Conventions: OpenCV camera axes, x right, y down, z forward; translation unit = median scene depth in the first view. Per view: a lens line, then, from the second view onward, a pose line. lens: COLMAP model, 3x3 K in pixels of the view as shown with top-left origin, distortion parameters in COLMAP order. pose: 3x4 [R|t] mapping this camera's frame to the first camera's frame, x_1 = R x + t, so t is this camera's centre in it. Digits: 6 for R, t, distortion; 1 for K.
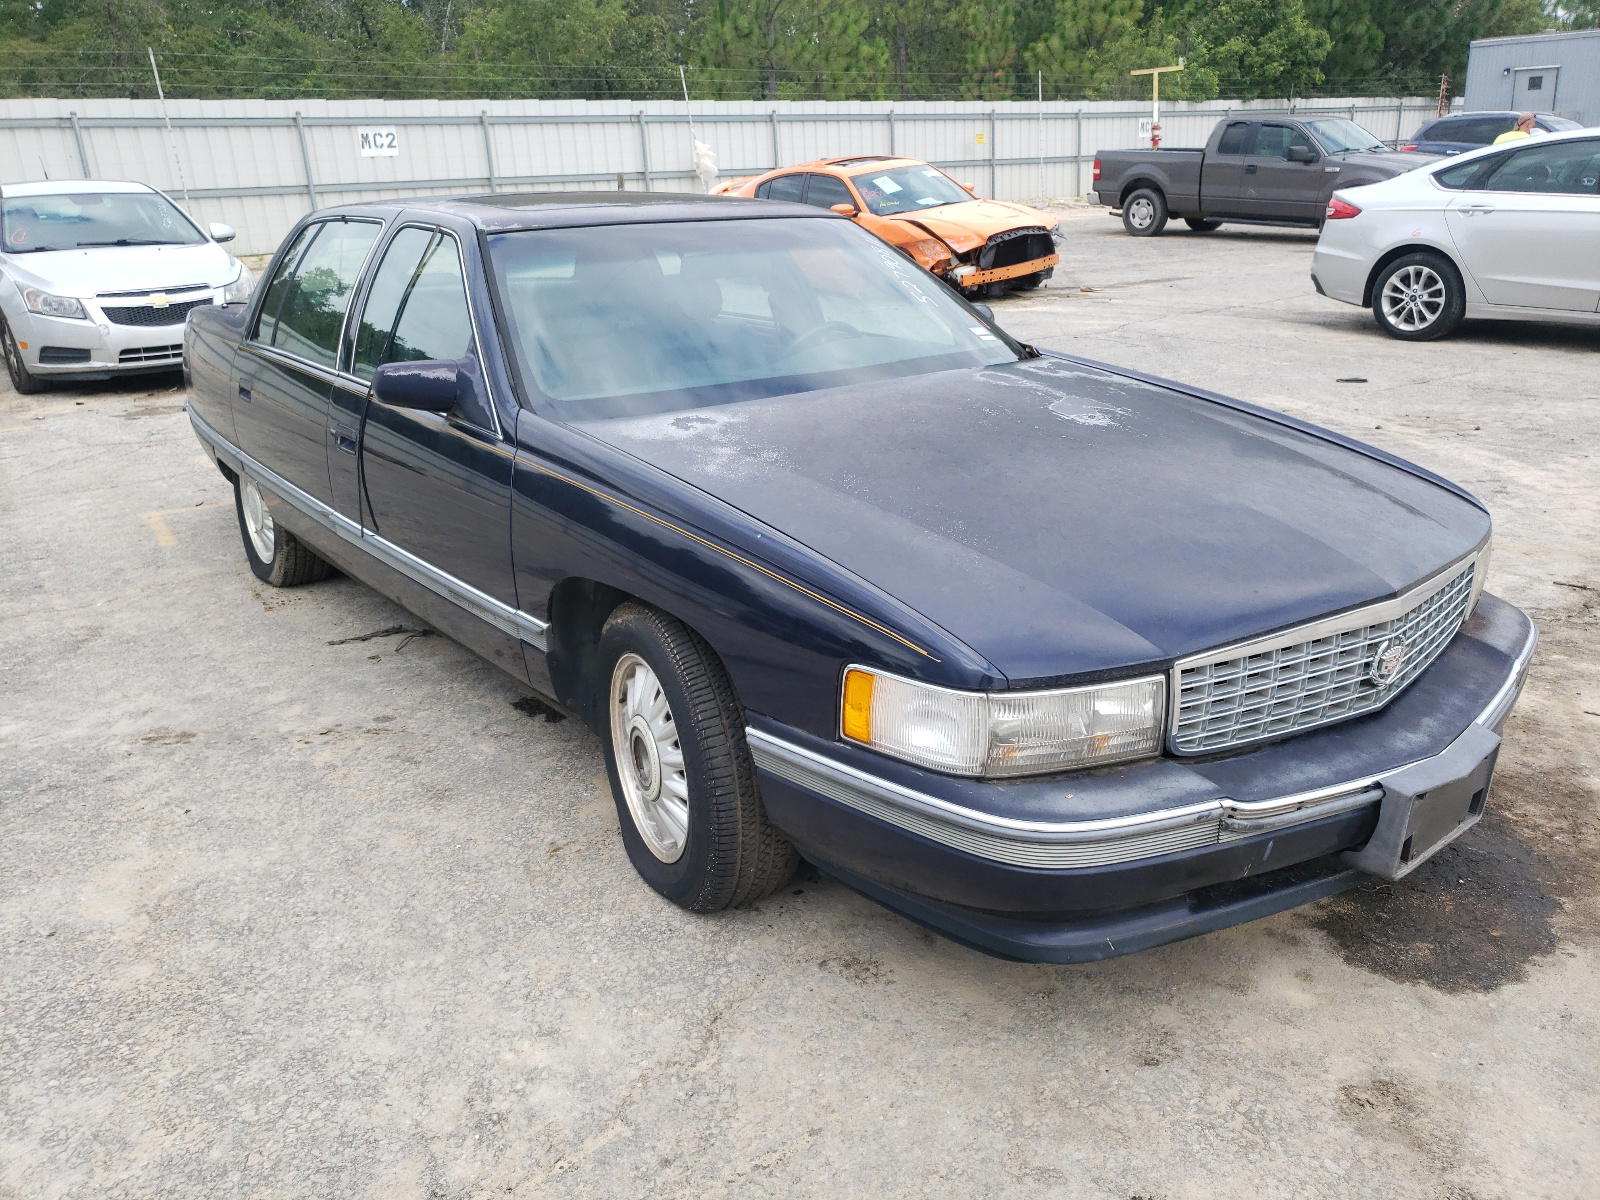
lens RADIAL K [[1210.7, 0, 786.5], [0, 1210.7, 615.9], [0, 0, 1]] dist [0.001170, 0.020187]
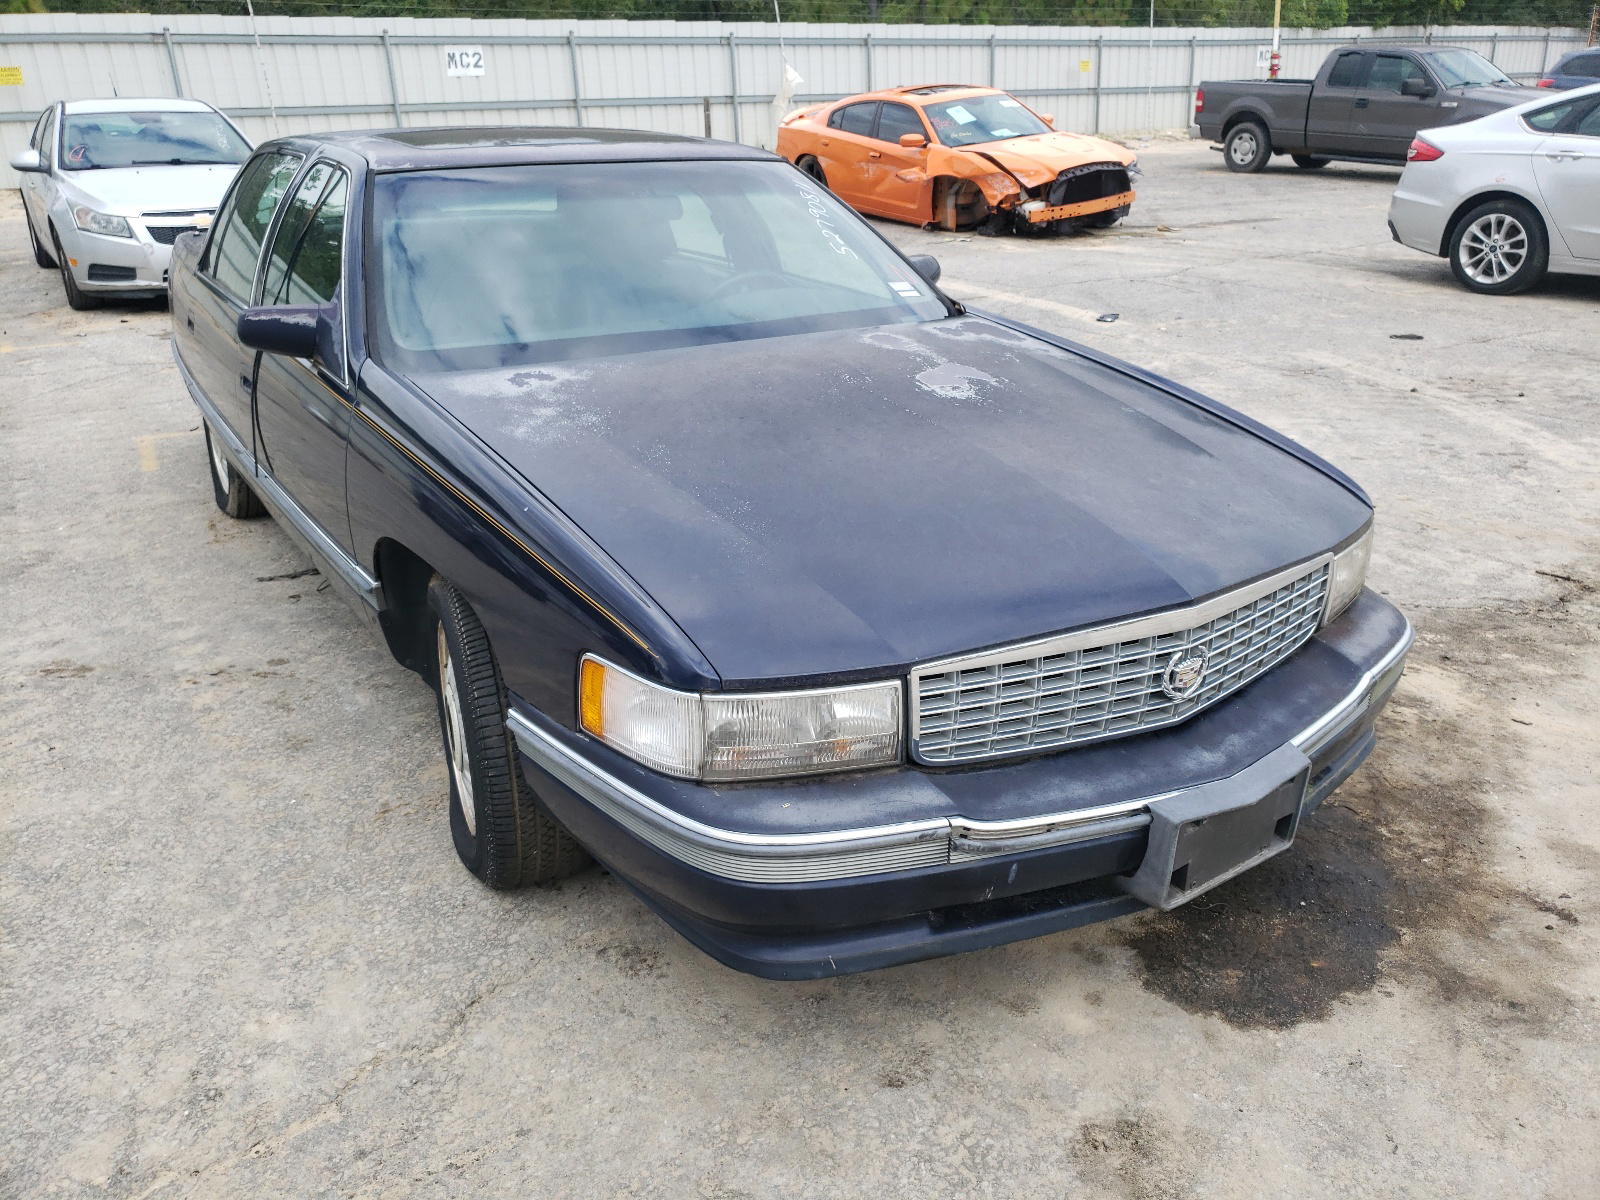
lens RADIAL K [[1210.7, 0, 806.7], [0, 1210.7, 593.5], [0, 0, 1]] dist [0.001170, 0.020187]
pose [[0.996556, 0.045071, -0.069605, 0.194674], [-0.042276, 0.998259, 0.041120, -0.035424], [0.071337, -0.038035, 0.996727, 0.043328]]
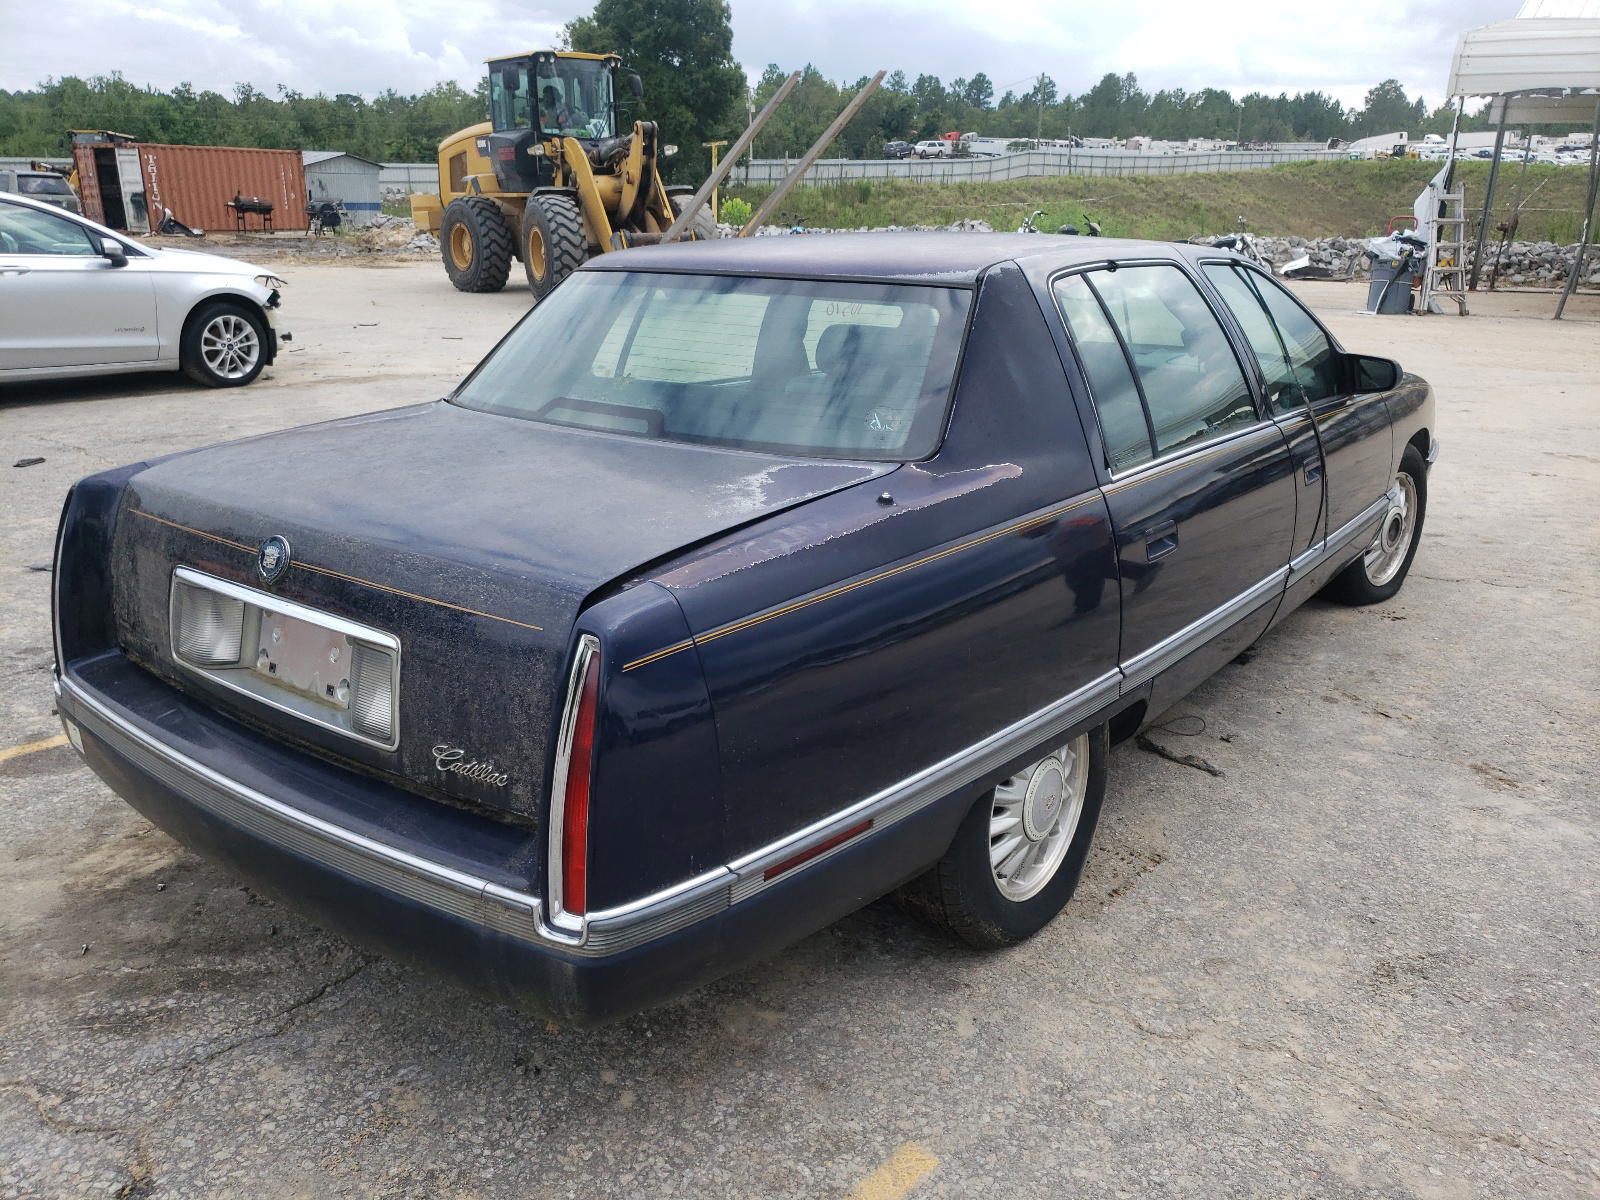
lens RADIAL K [[1210.7, 0, 803.6], [0, 1210.7, 600.9], [0, 0, 1]] dist [0.001170, 0.020187]
pose [[-0.237238, -0.278343, 0.930722, -1.403090], [0.339573, 0.873875, 0.347898, -0.617460], [-0.910170, 0.398582, -0.112799, 1.757614]]
